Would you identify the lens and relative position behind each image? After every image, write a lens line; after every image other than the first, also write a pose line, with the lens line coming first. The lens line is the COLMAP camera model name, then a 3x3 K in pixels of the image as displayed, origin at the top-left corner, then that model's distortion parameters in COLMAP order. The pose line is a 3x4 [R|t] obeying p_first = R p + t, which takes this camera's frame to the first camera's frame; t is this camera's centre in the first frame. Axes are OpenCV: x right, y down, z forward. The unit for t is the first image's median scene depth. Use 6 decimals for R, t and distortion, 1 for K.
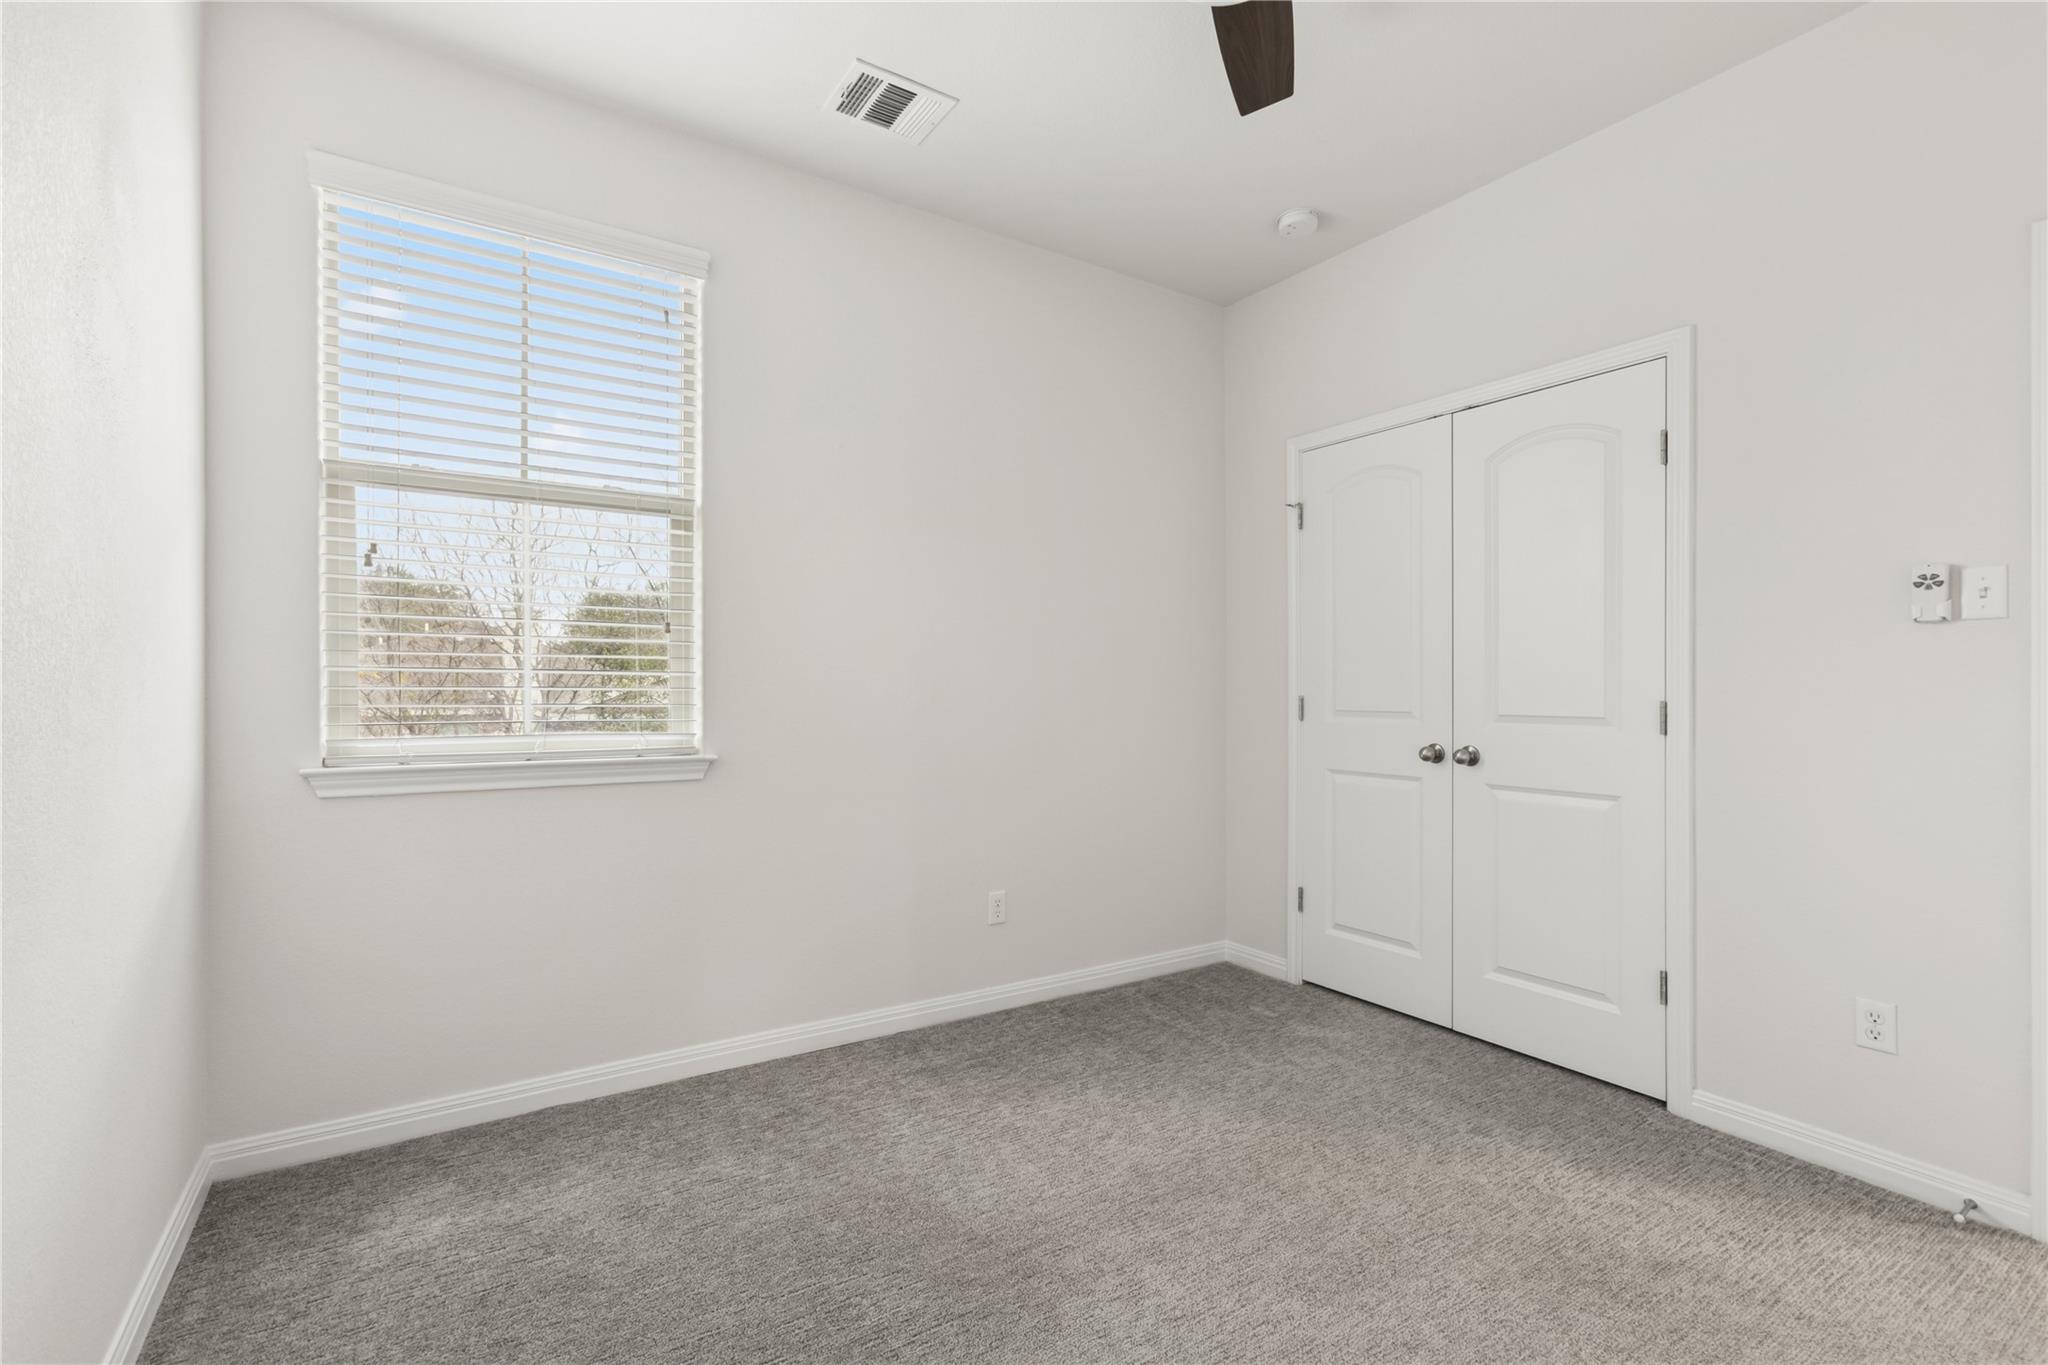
lens RADIAL K [[920.2, 0, 1015.3], [0, 920.2, 691.7], [0, 0, 1]] dist [-0.008120, 0.004774]
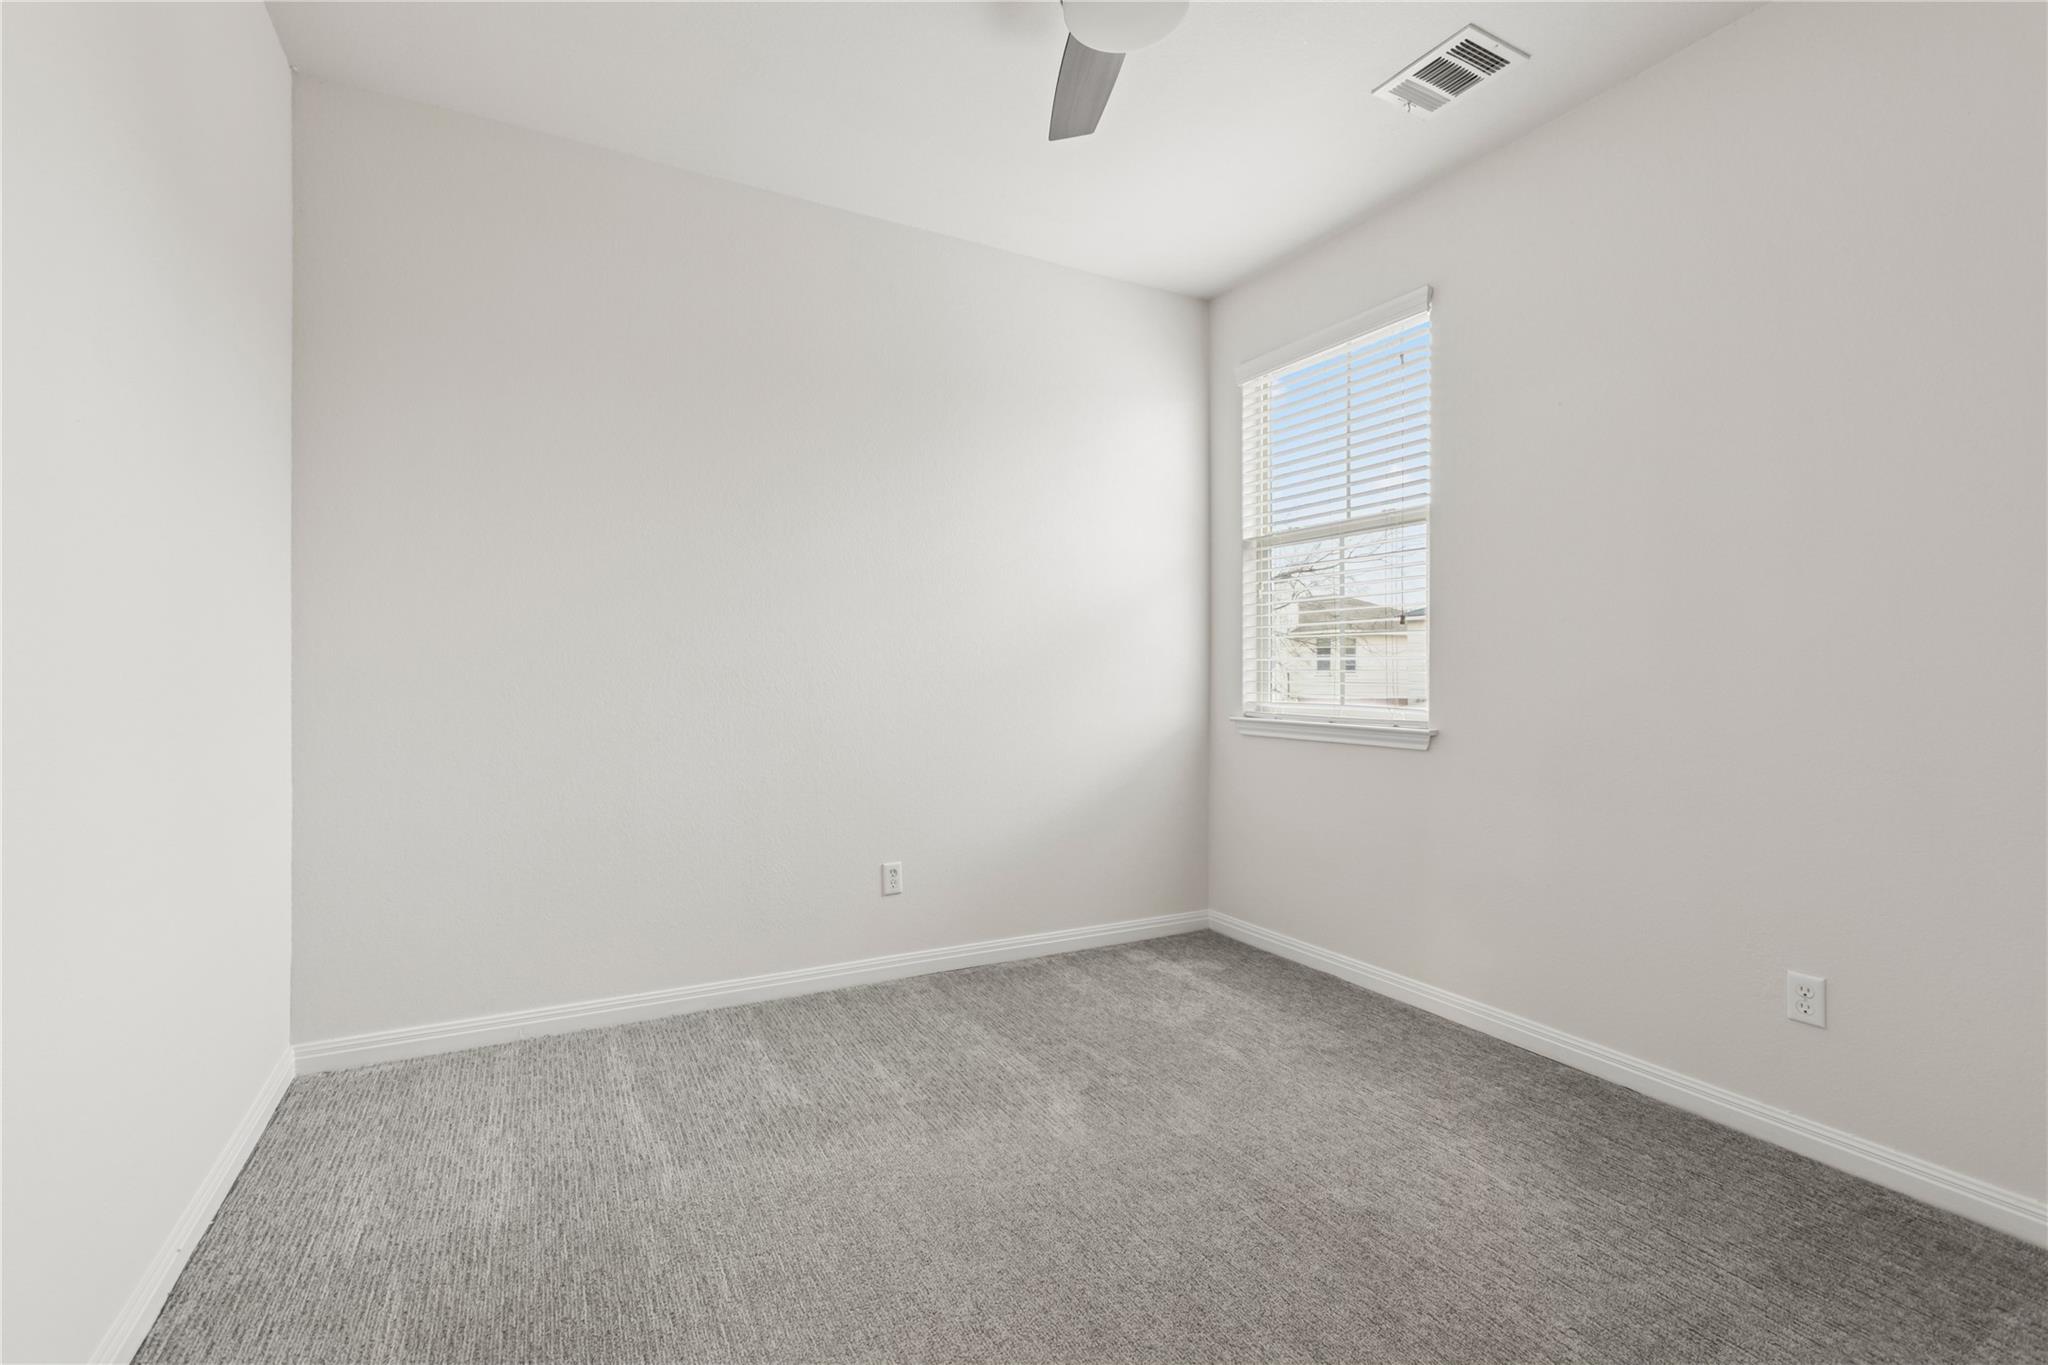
lens RADIAL K [[920.2, 0, 1007.7], [0, 920.2, 680.9], [0, 0, 1]] dist [-0.008120, 0.004774]
pose [[-0.091277, 0.007900, -0.995794, 0.865169], [-0.005349, 0.999950, 0.008423, 0.002320], [0.995811, 0.006095, -0.091230, 0.607365]]
